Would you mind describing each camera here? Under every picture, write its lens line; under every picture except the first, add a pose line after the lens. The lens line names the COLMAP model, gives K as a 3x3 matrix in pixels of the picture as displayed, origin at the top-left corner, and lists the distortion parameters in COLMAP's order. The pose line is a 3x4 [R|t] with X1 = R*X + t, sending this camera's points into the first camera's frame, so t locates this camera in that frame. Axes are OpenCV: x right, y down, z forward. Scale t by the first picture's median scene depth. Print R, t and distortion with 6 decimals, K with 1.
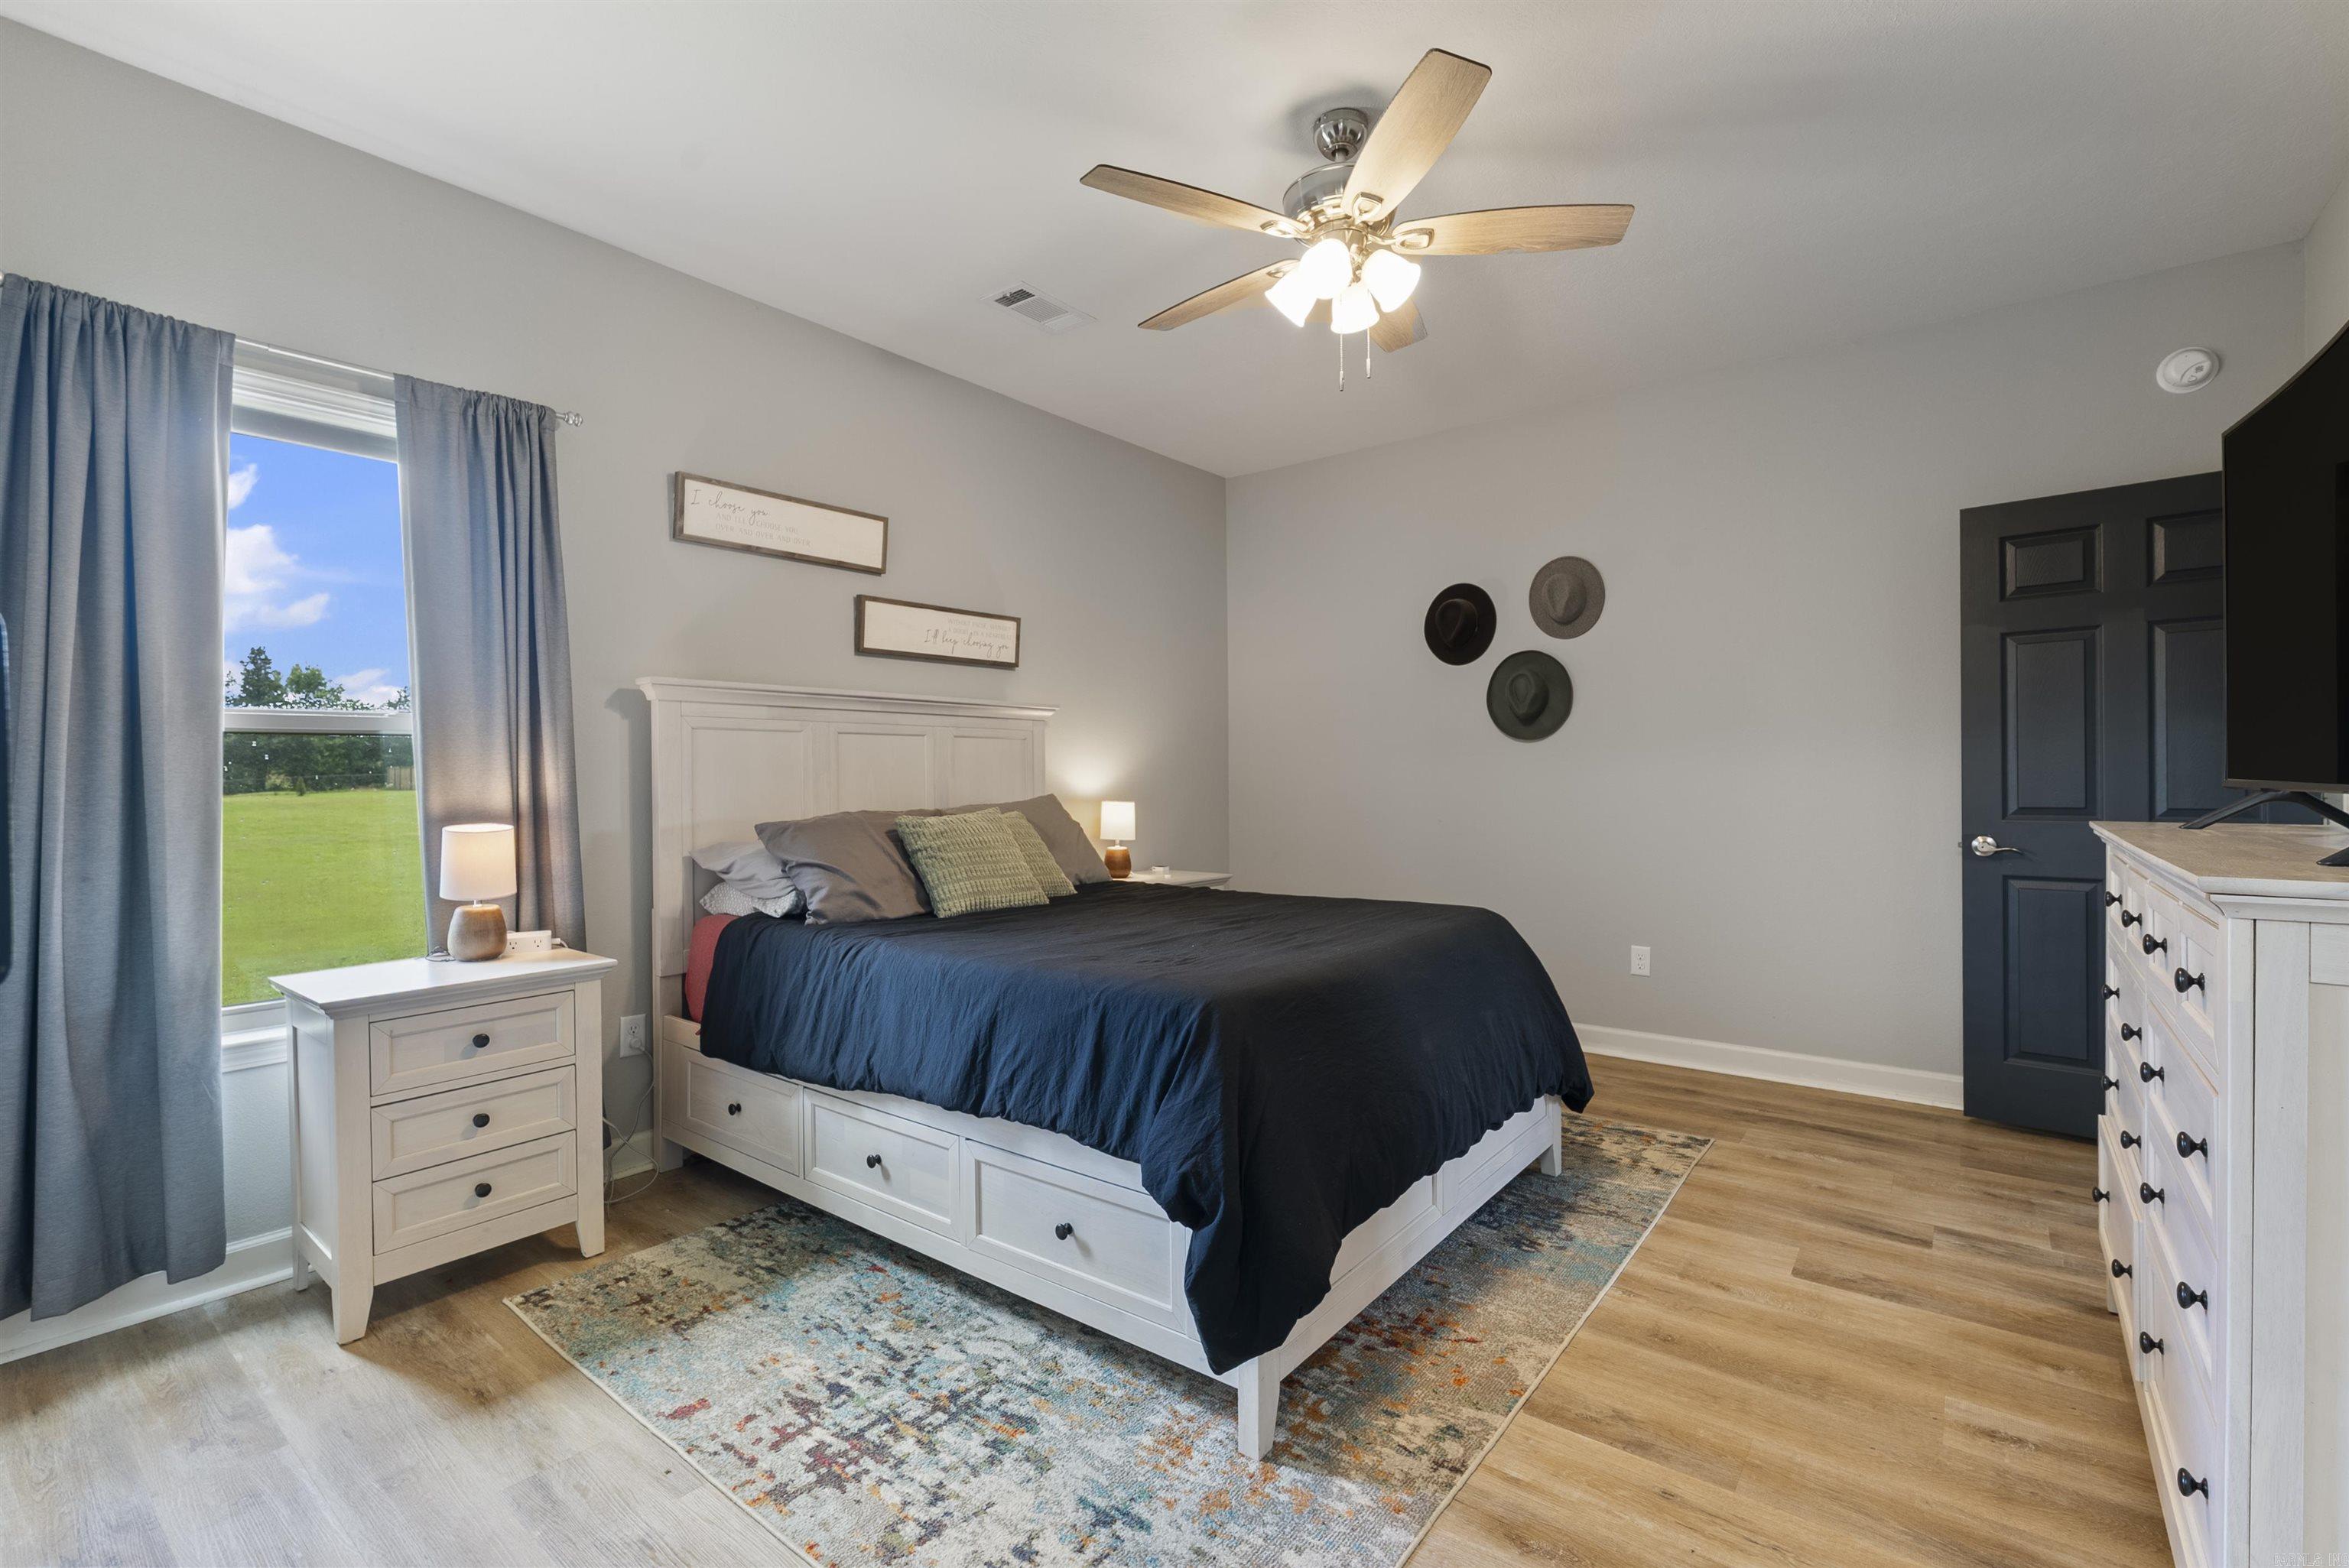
lens RADIAL K [[1033.8, 0, 1178.0], [0, 1033.8, 782.3], [0, 0, 1]] dist [-0.005697, 0.000793]
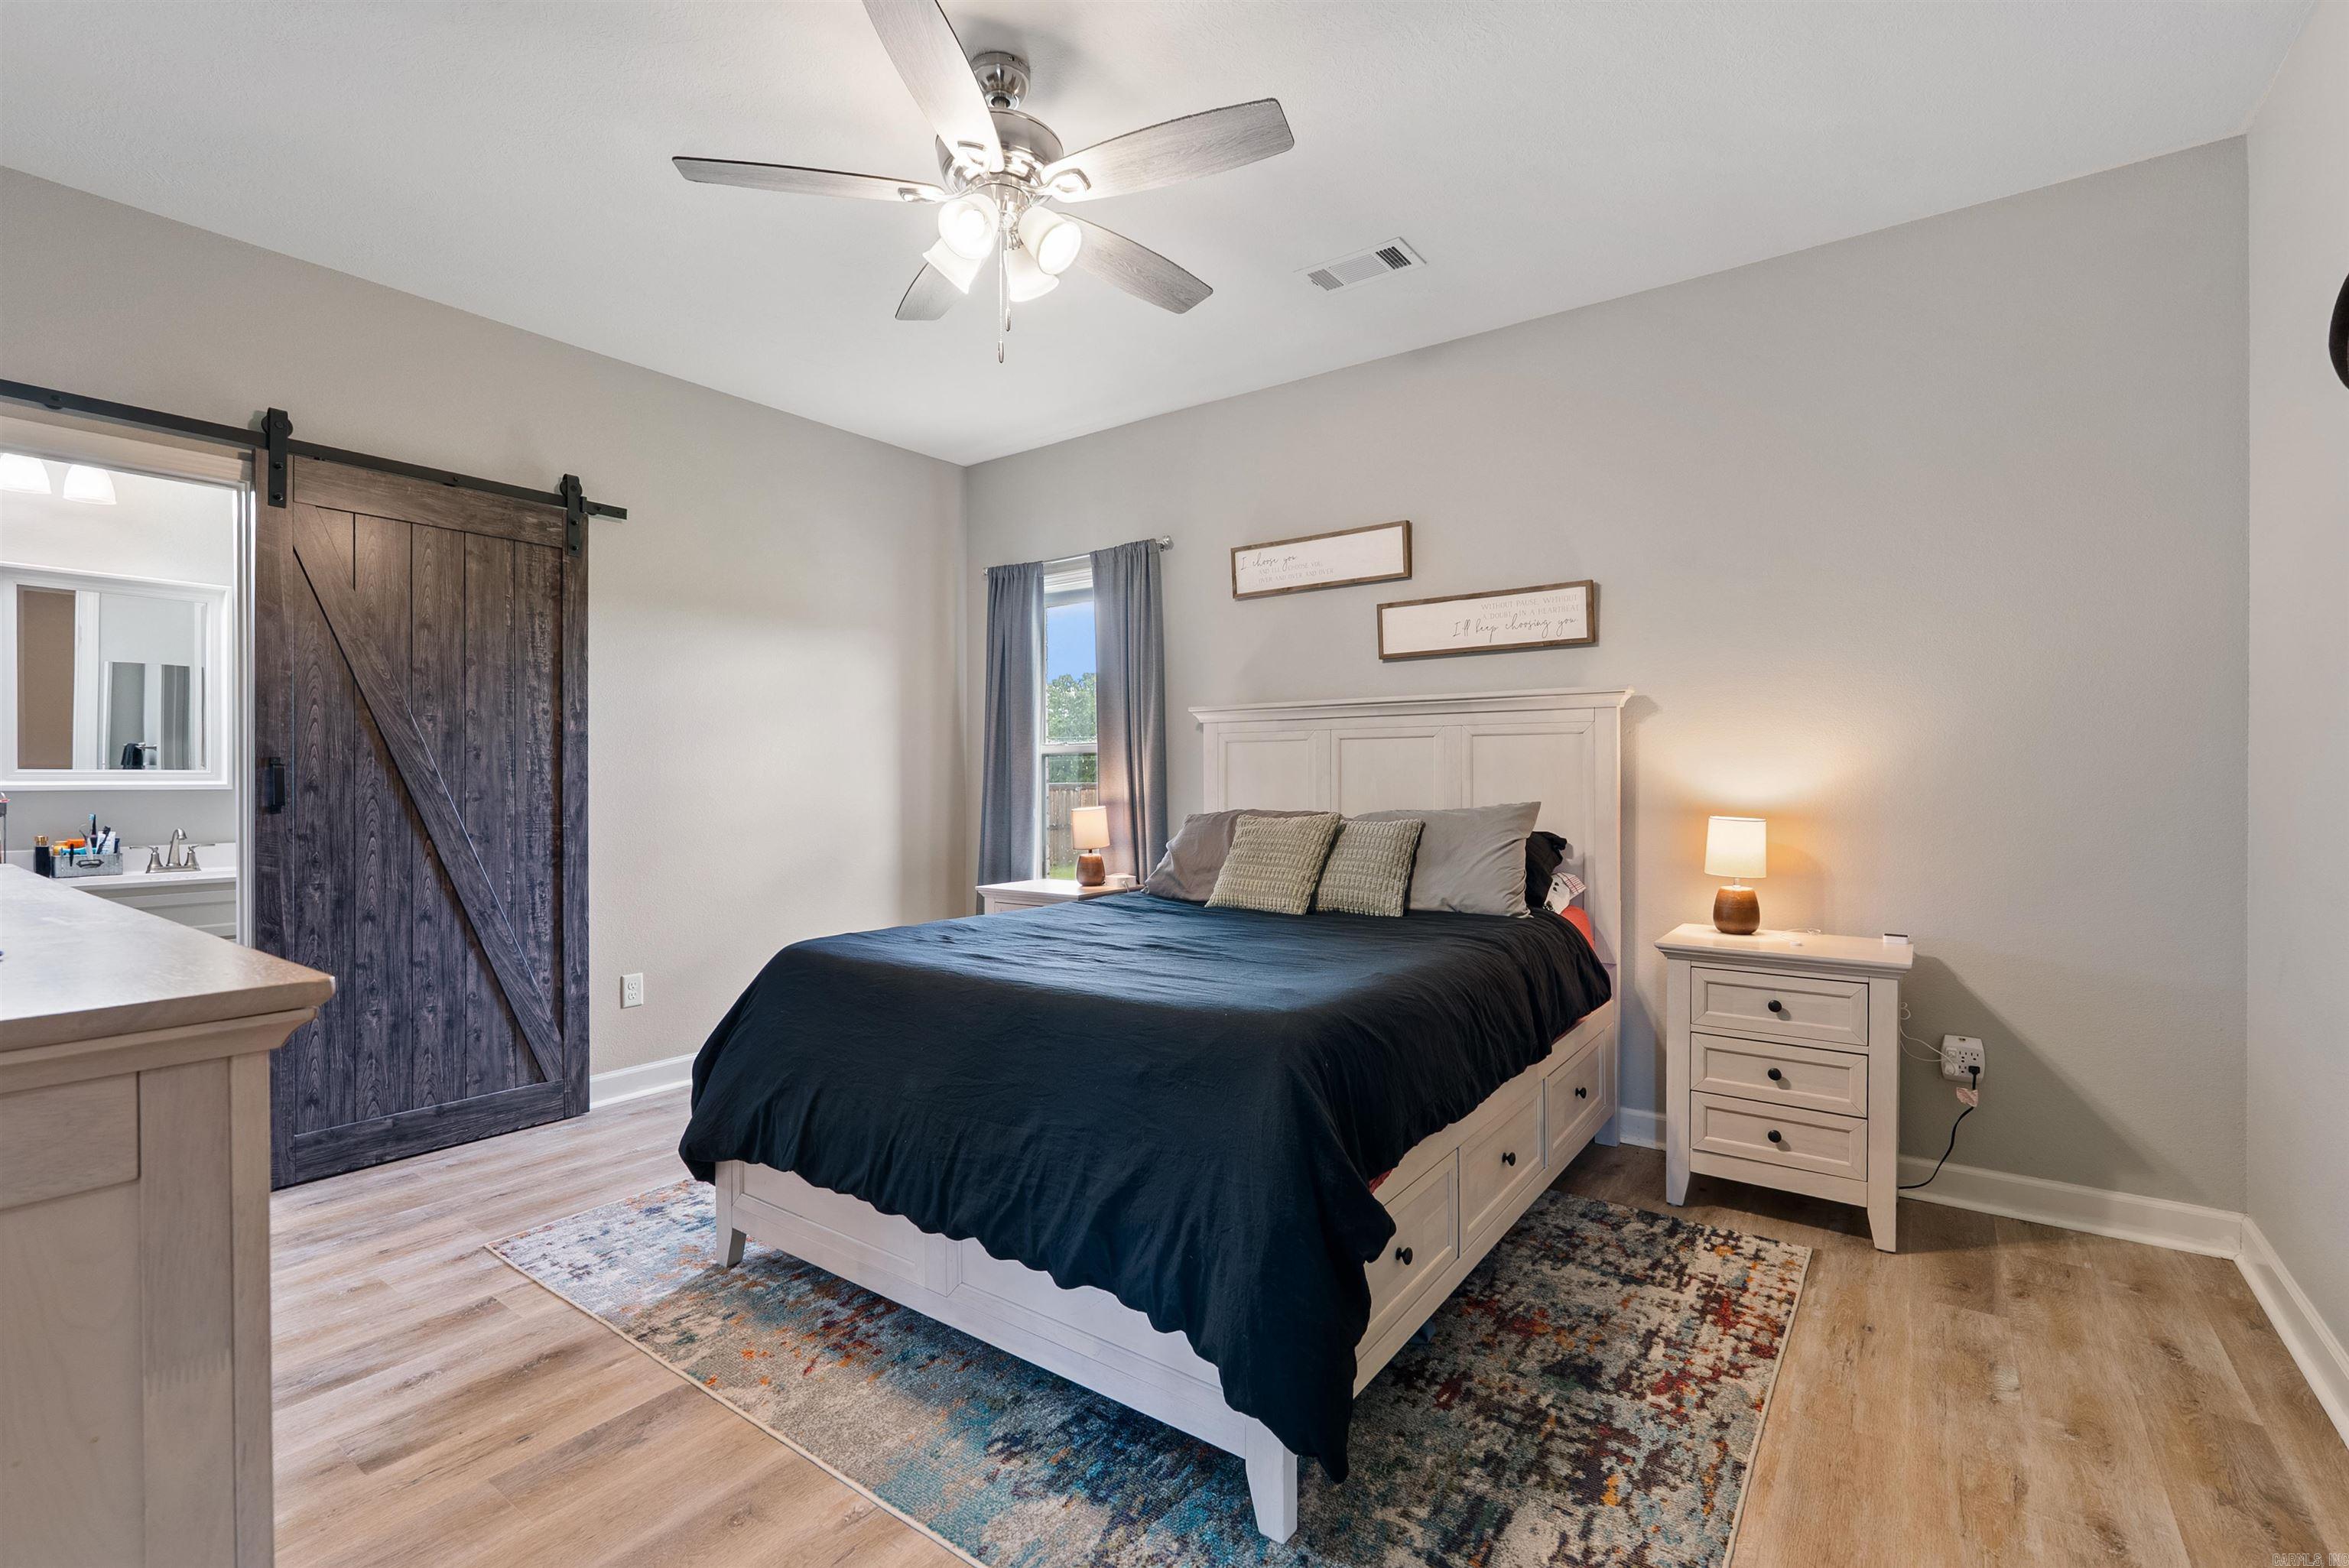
lens RADIAL K [[1033.2, 0, 1174.5], [0, 1033.2, 784.0], [0, 0, 1]] dist [-0.016583, 0.000099]
pose [[0.035851, 0.008503, -0.999321, 1.024397], [-0.007774, 0.999936, 0.008229, -0.010893], [0.999327, 0.007474, 0.035915, 1.071589]]
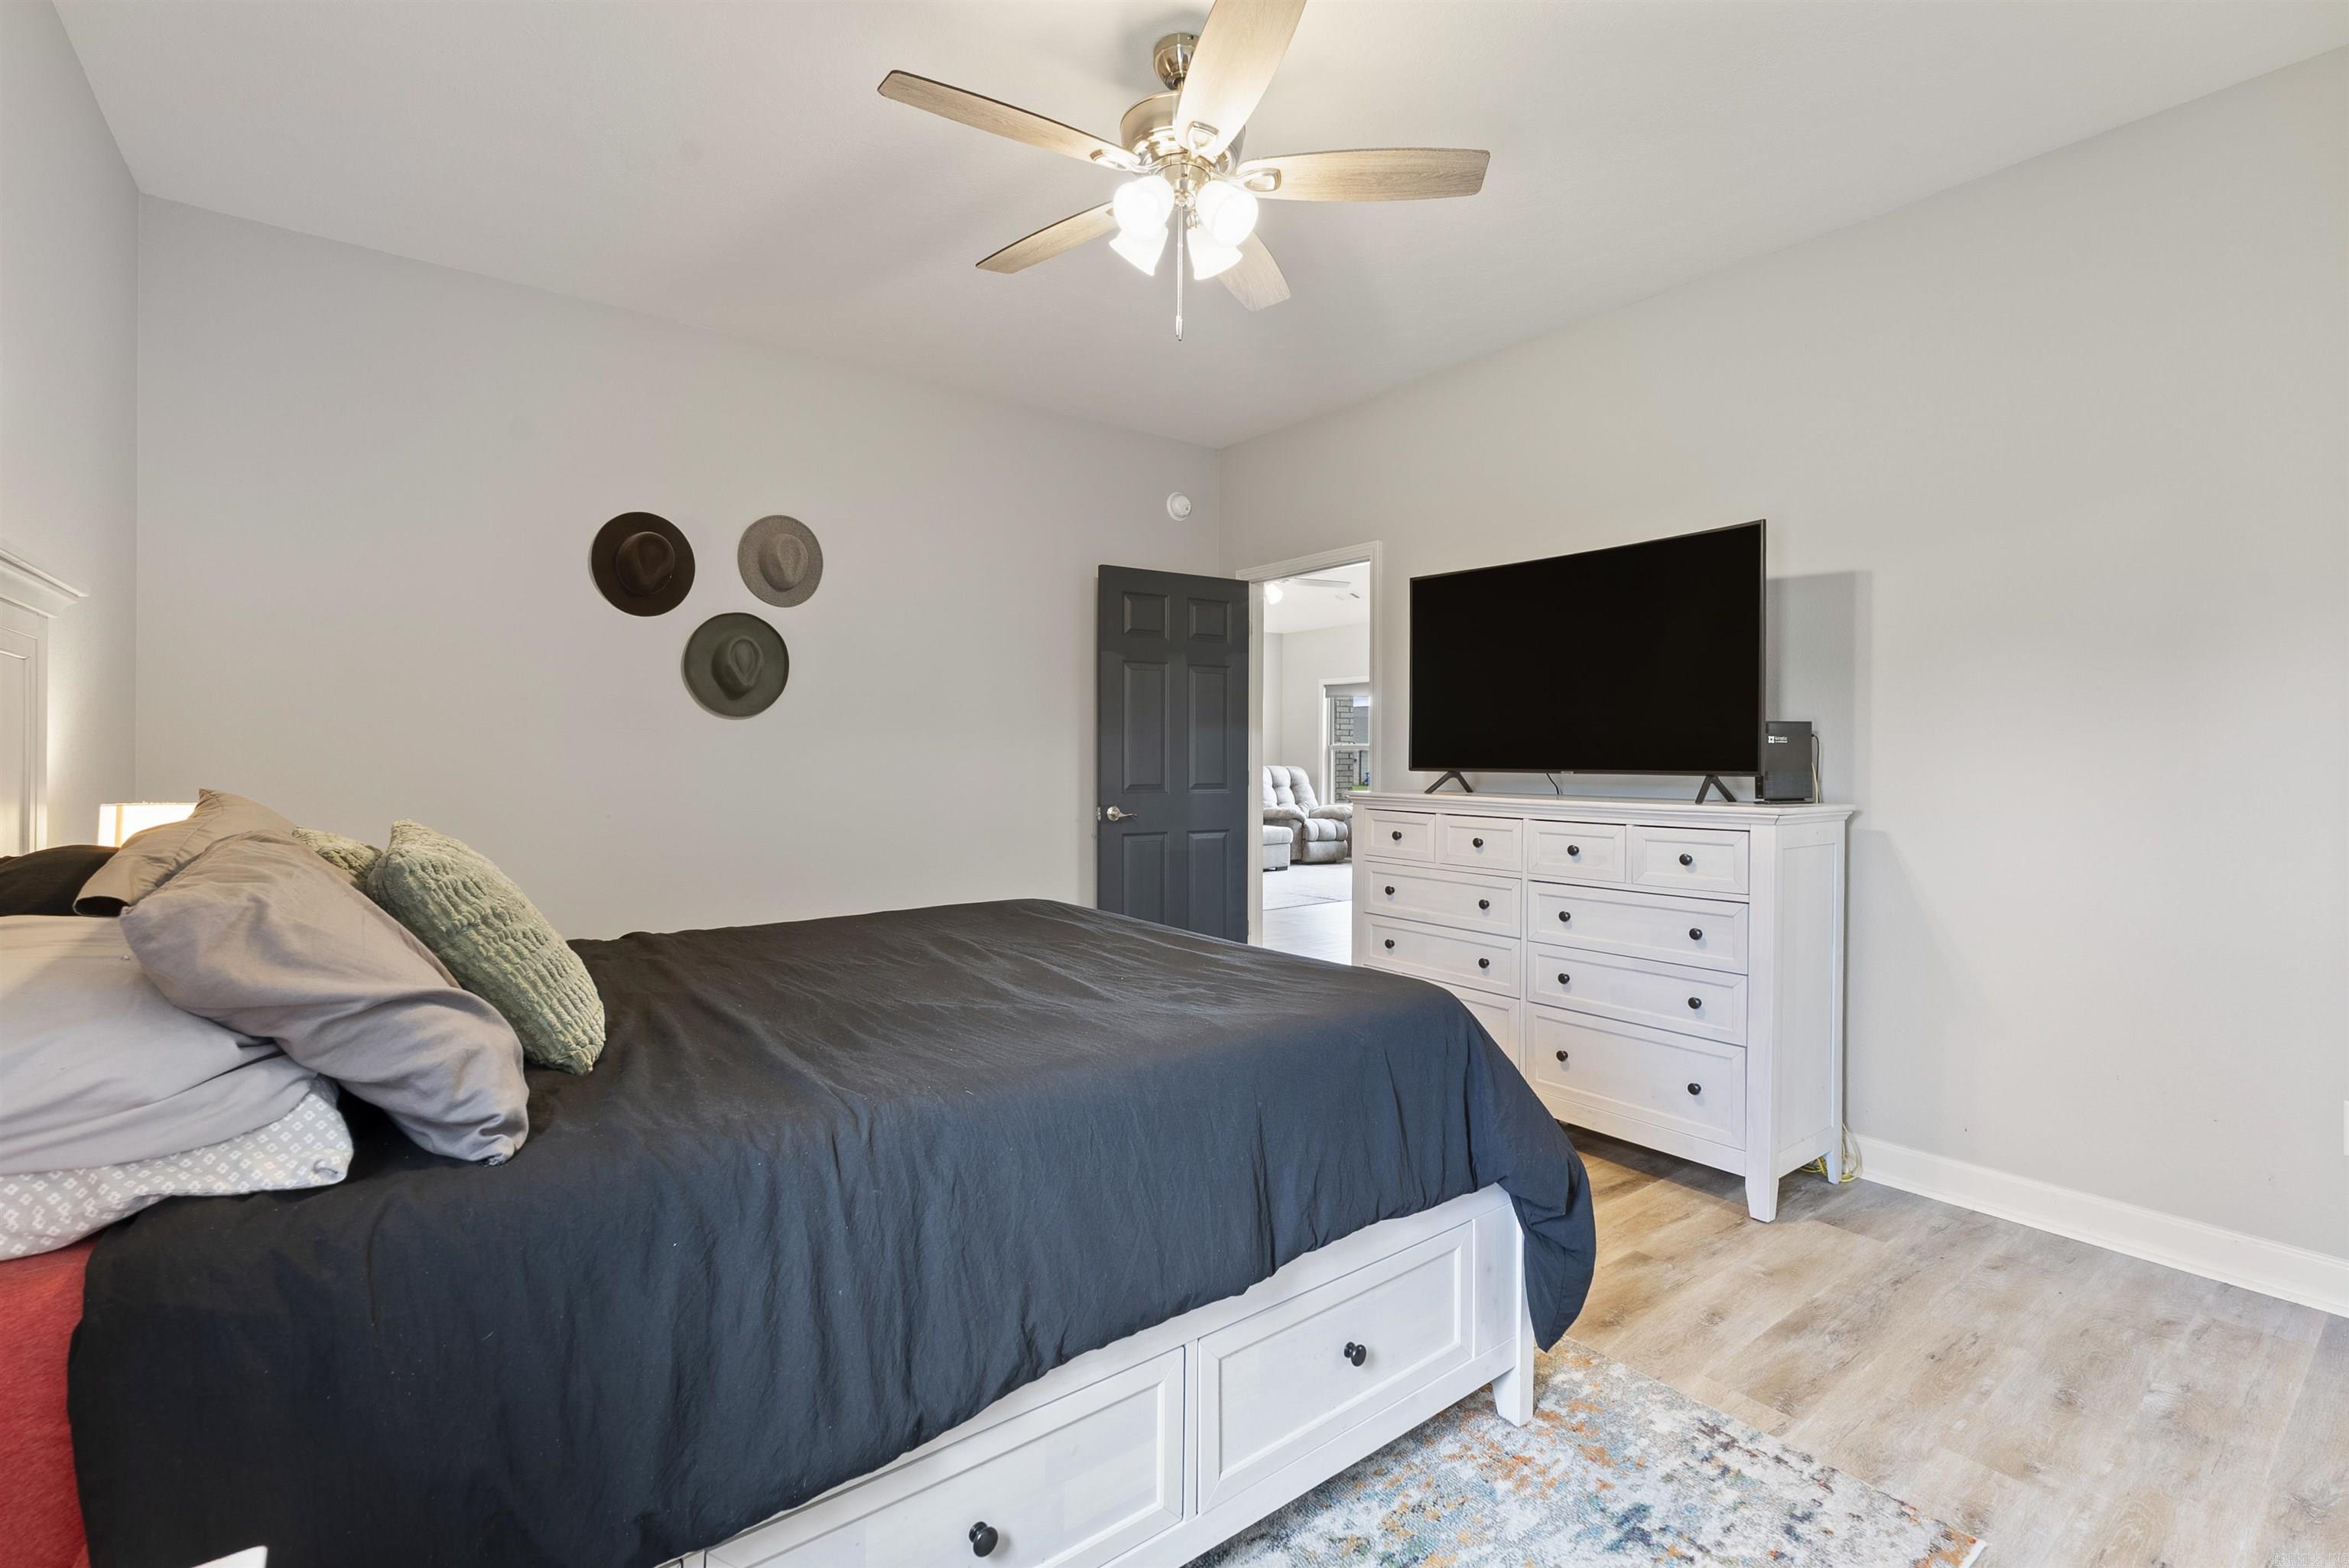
lens RADIAL K [[1033.8, 0, 1178.0], [0, 1033.8, 782.3], [0, 0, 1]] dist [-0.005697, 0.000793]
pose [[0.255481, -0.011620, 0.966744, -0.689001], [-0.001270, 0.999923, 0.012355, 0.003809], [-0.966813, -0.004384, 0.255446, 0.738106]]
